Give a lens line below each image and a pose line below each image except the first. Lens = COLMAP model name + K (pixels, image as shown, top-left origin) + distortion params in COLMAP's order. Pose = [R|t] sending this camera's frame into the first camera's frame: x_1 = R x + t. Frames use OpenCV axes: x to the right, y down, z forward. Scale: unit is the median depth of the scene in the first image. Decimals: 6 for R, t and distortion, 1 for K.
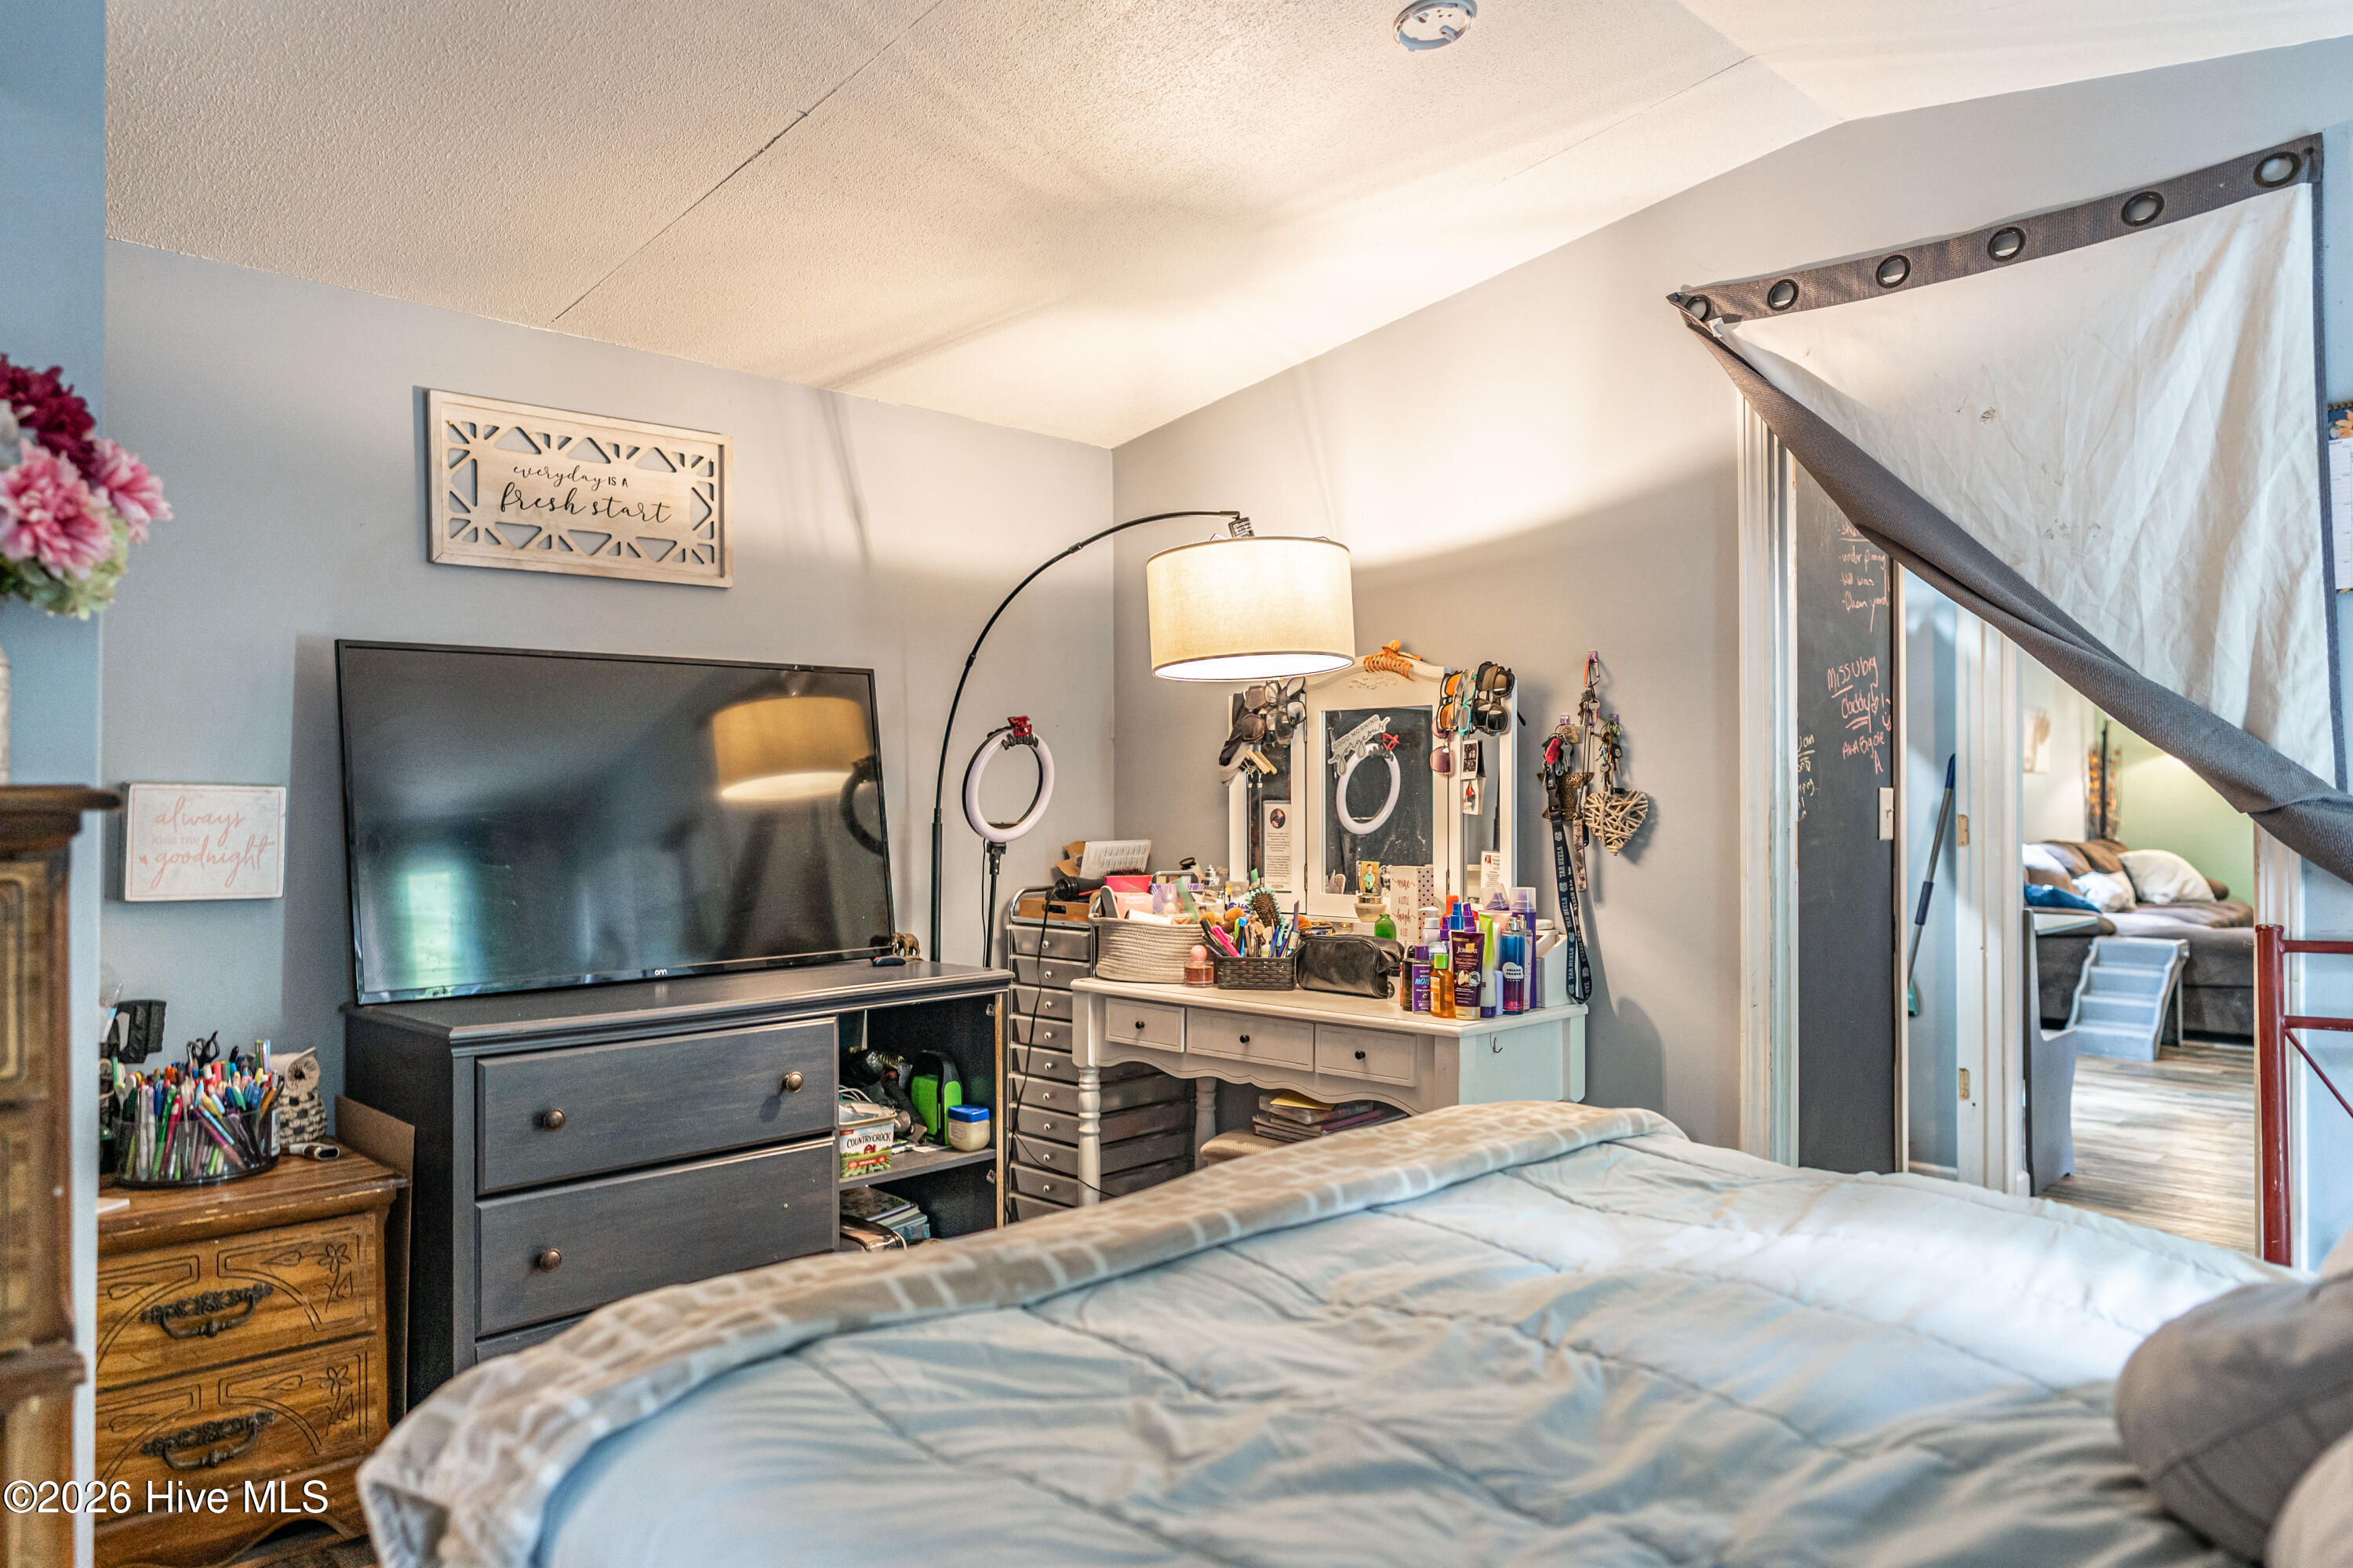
lens RADIAL K [[1573.9, 0, 1125.7], [0, 1573.9, 783.4], [0, 0, 1]] dist [-0.006181, 0.004162]
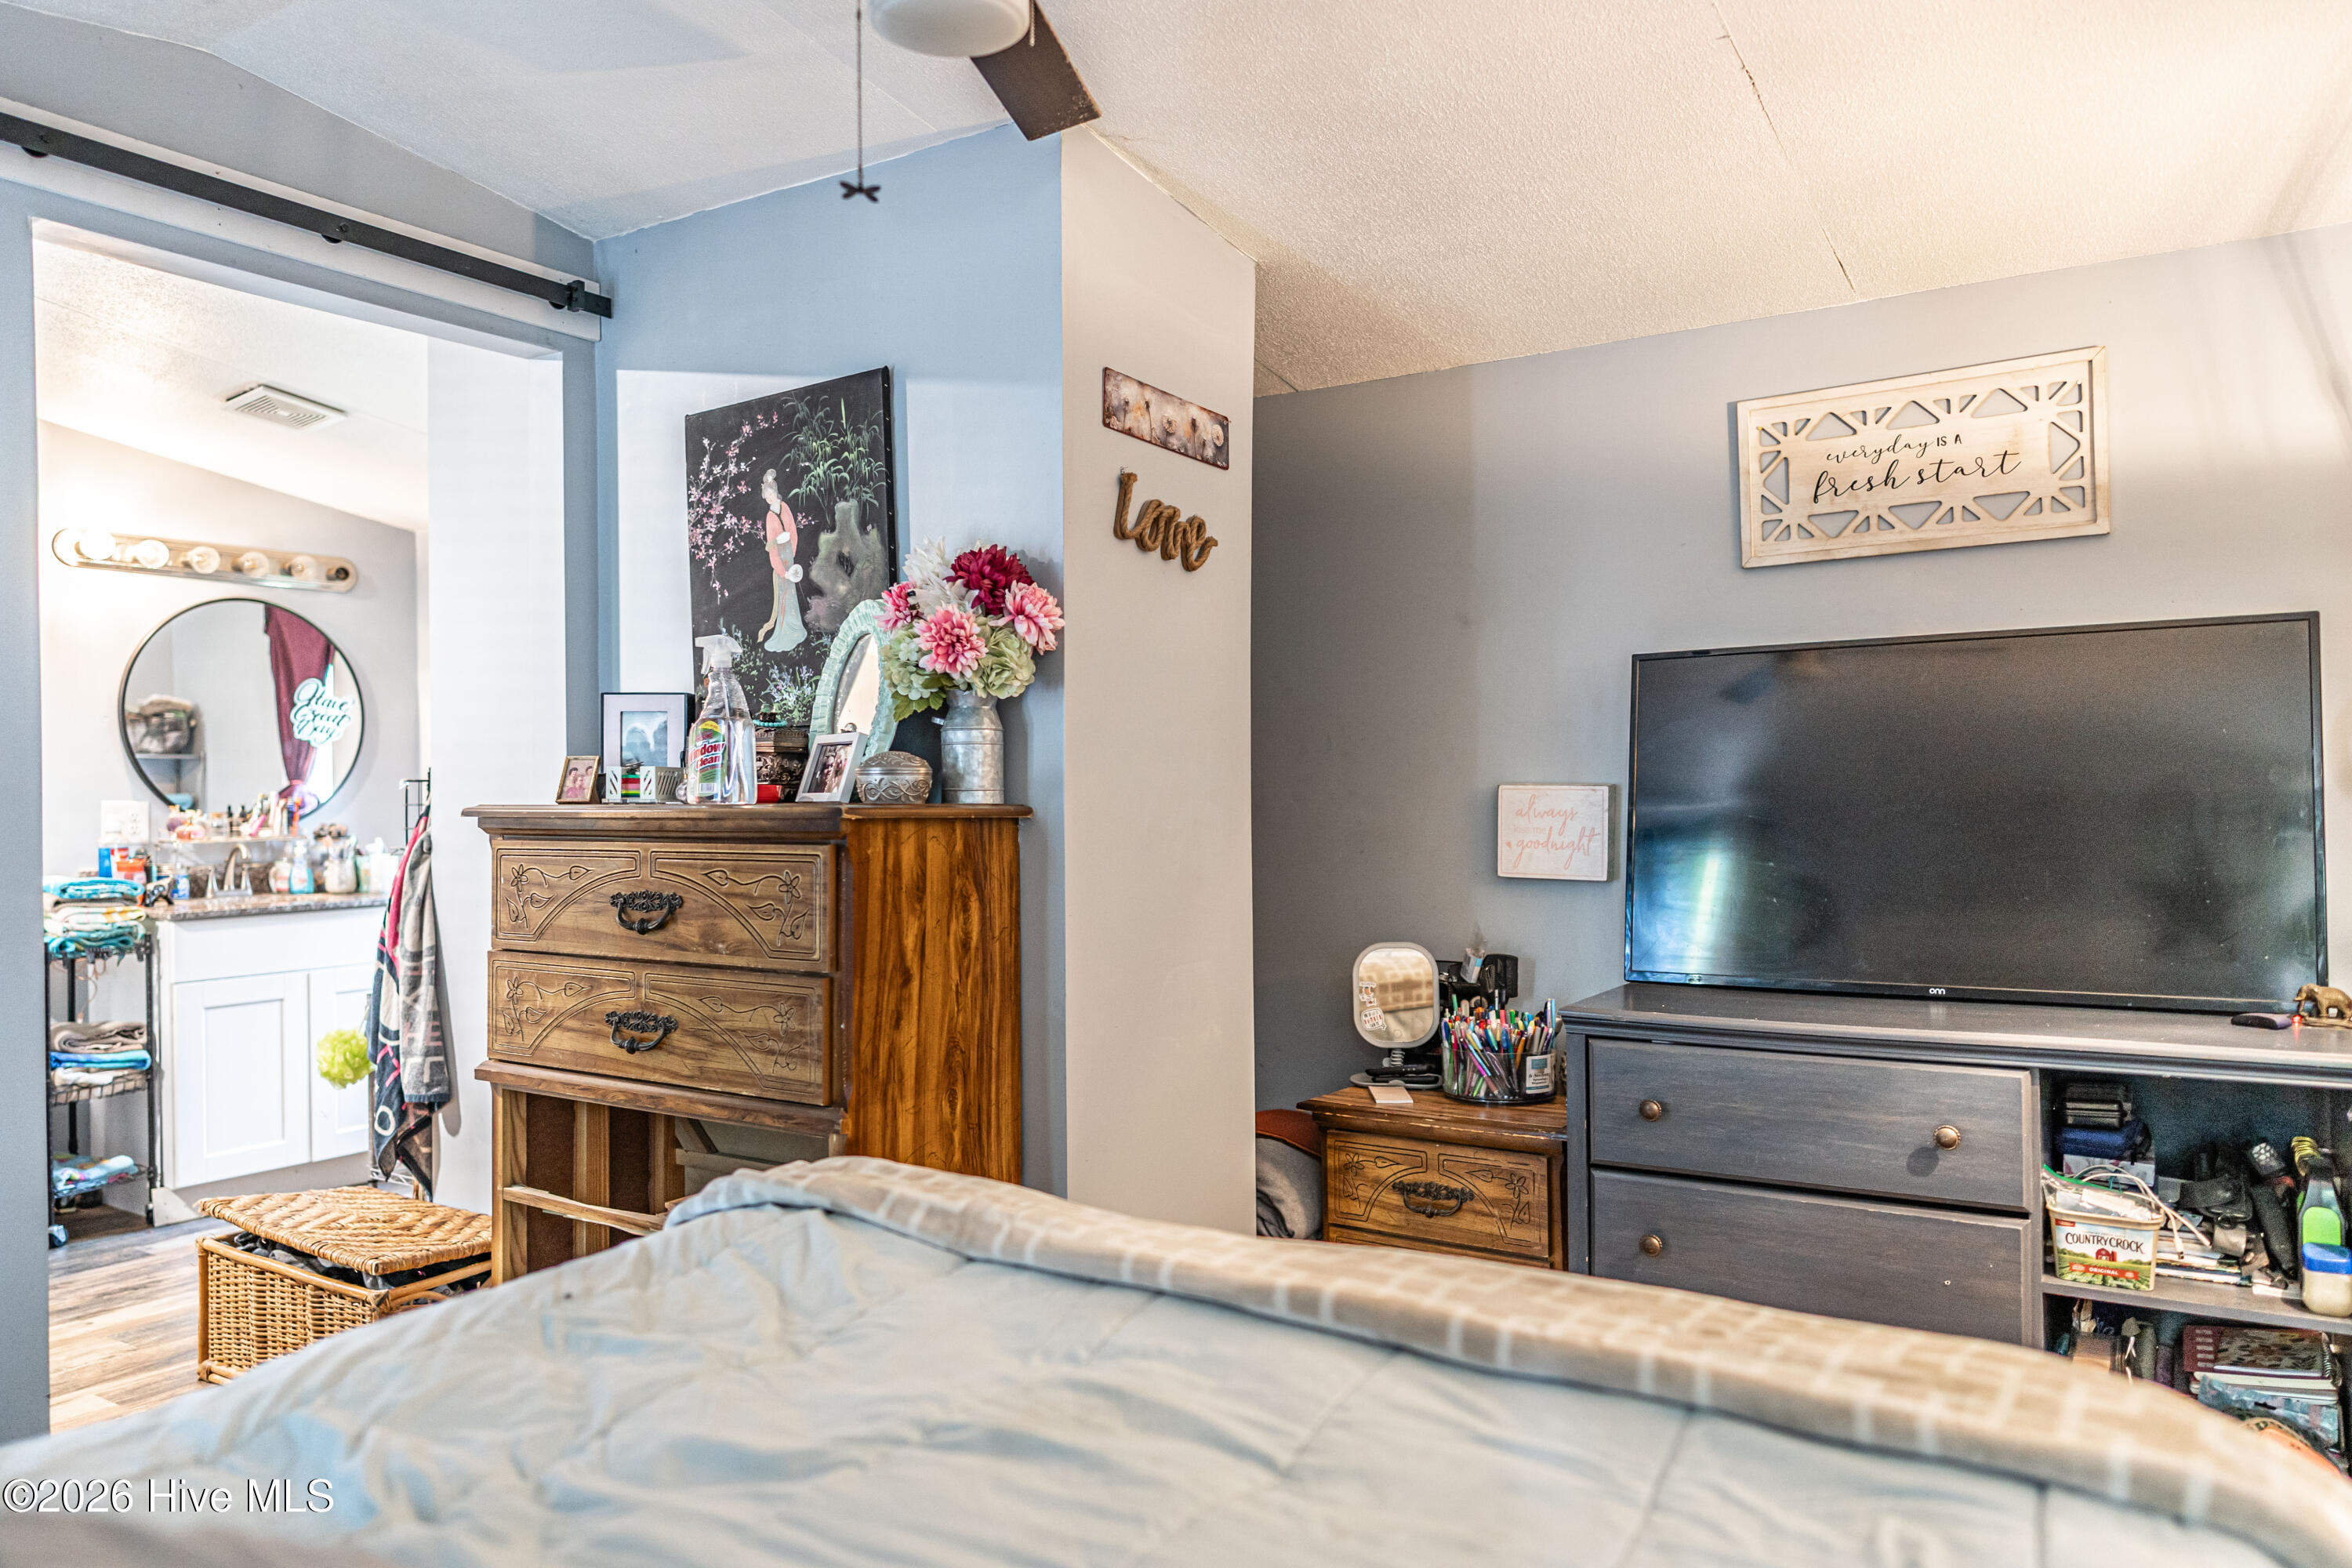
lens RADIAL K [[1573.2, 0, 1185.8], [0, 1573.2, 786.5], [0, 0, 1]] dist [-0.006181, 0.004162]
pose [[0.231668, -0.001920, -0.972793, 0.481363], [0.018281, 0.999830, 0.002380, -0.005335], [0.972623, -0.018335, 0.231663, 0.396407]]
